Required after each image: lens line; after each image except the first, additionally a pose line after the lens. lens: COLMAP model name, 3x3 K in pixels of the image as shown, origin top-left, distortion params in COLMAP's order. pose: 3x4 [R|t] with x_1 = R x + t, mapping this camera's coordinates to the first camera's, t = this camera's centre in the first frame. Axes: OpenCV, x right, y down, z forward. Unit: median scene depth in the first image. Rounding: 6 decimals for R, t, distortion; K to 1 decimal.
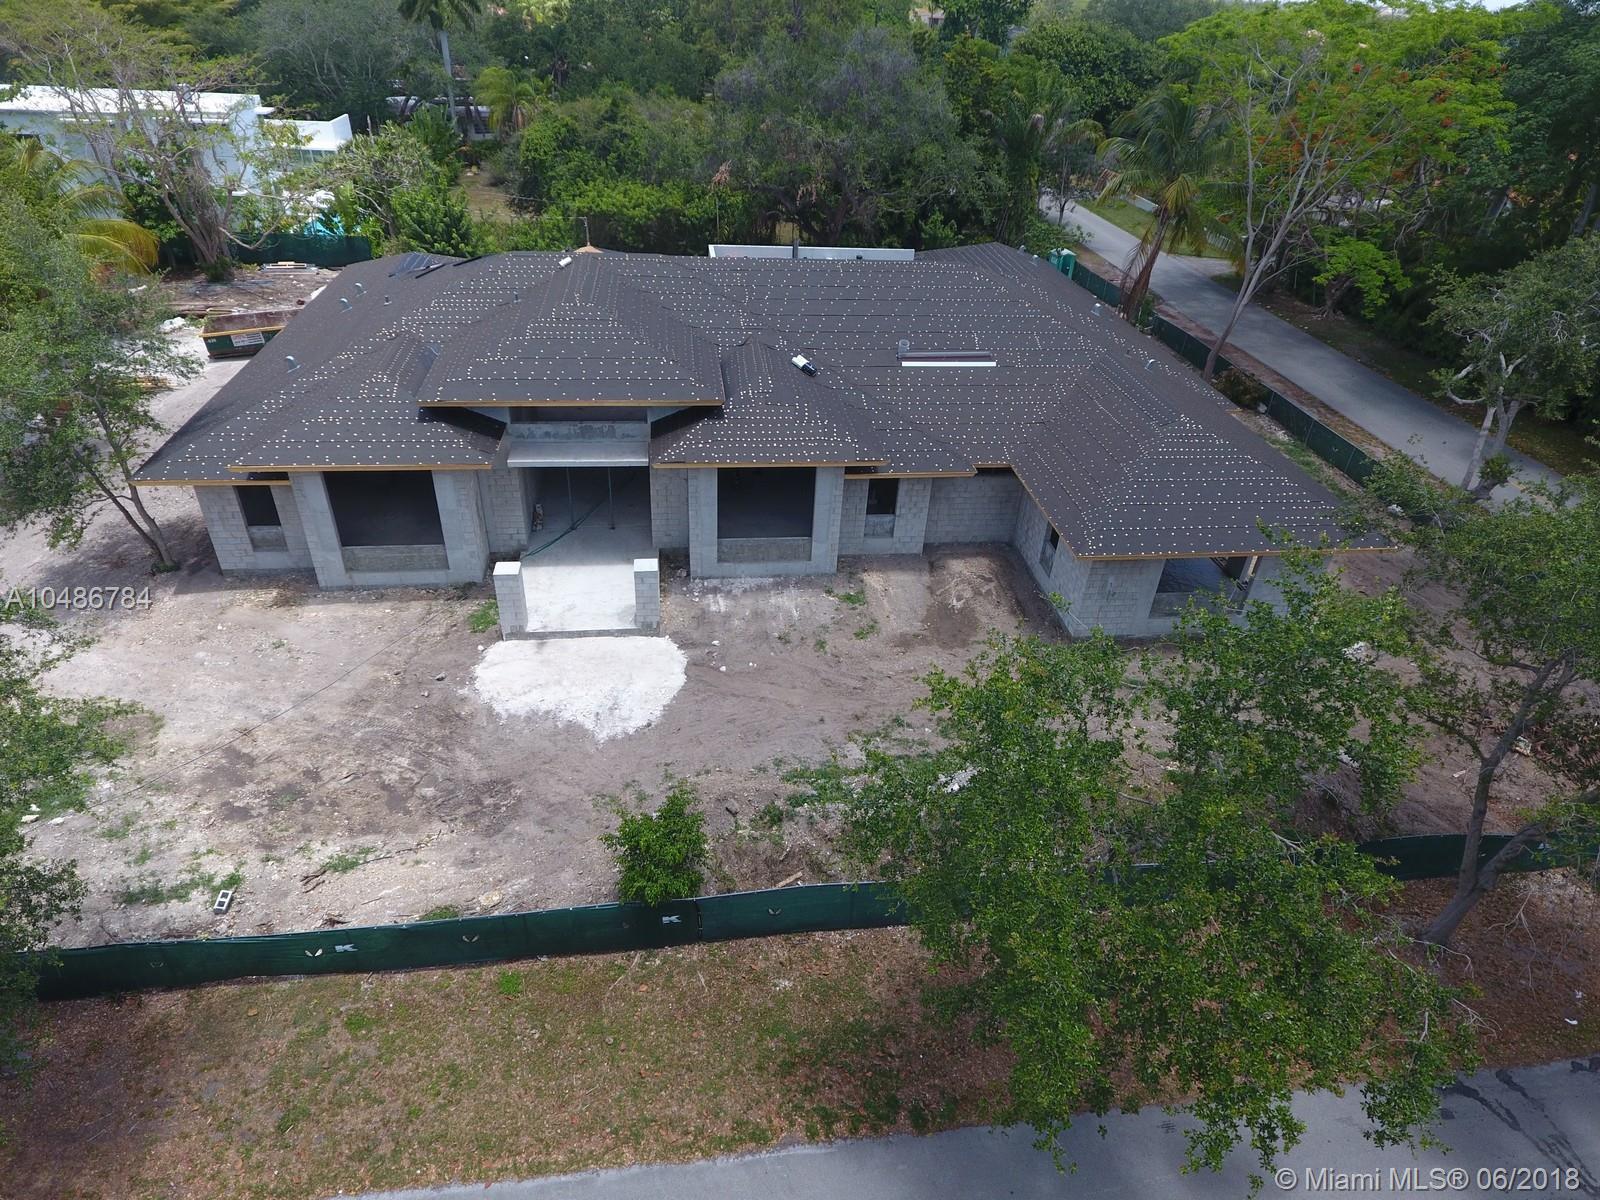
lens RADIAL K [[953.3, 0, 800.0], [0, 953.3, 600.0], [0, 0, 1]] dist [-0.003624, -0.002173]
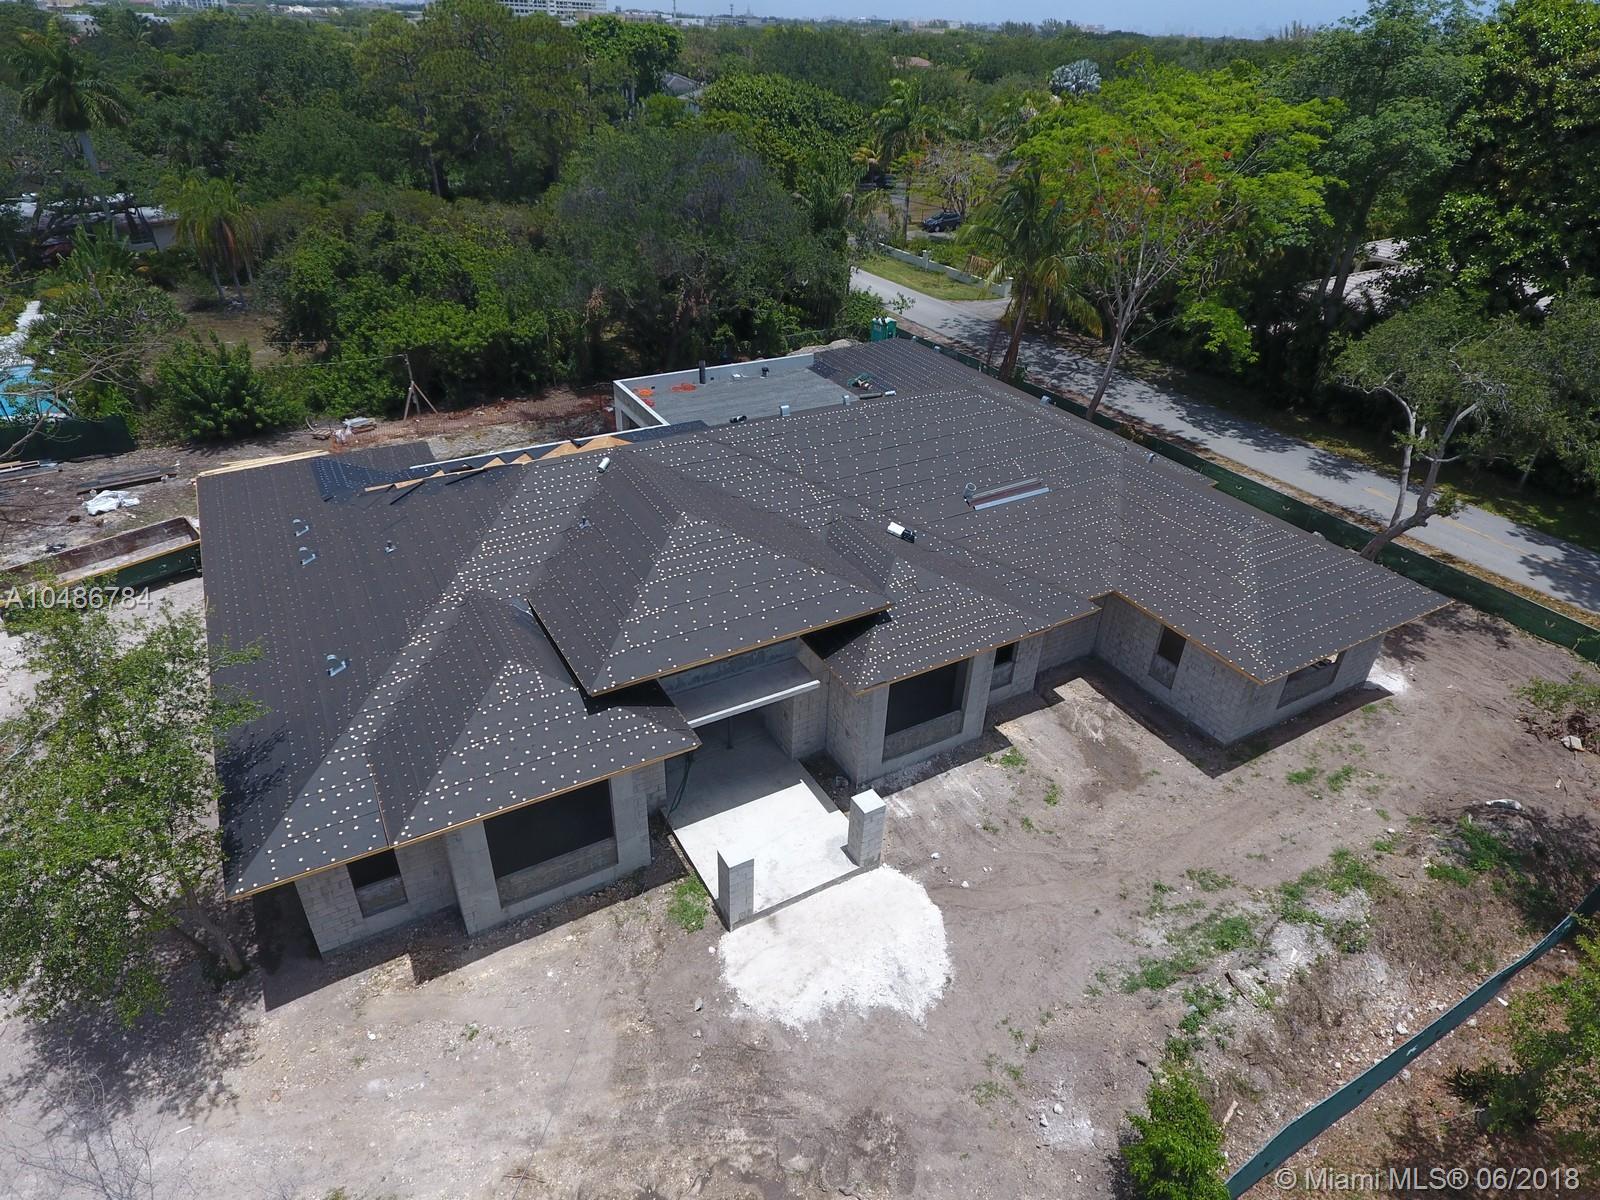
lens RADIAL K [[953.3, 0, 800.0], [0, 953.3, 600.0], [0, 0, 1]] dist [-0.003624, -0.002173]
pose [[0.922324, -0.219077, 0.318315, -0.442631], [0.224061, 0.974341, 0.021359, -0.242957], [-0.314826, 0.051622, 0.947744, 0.143181]]
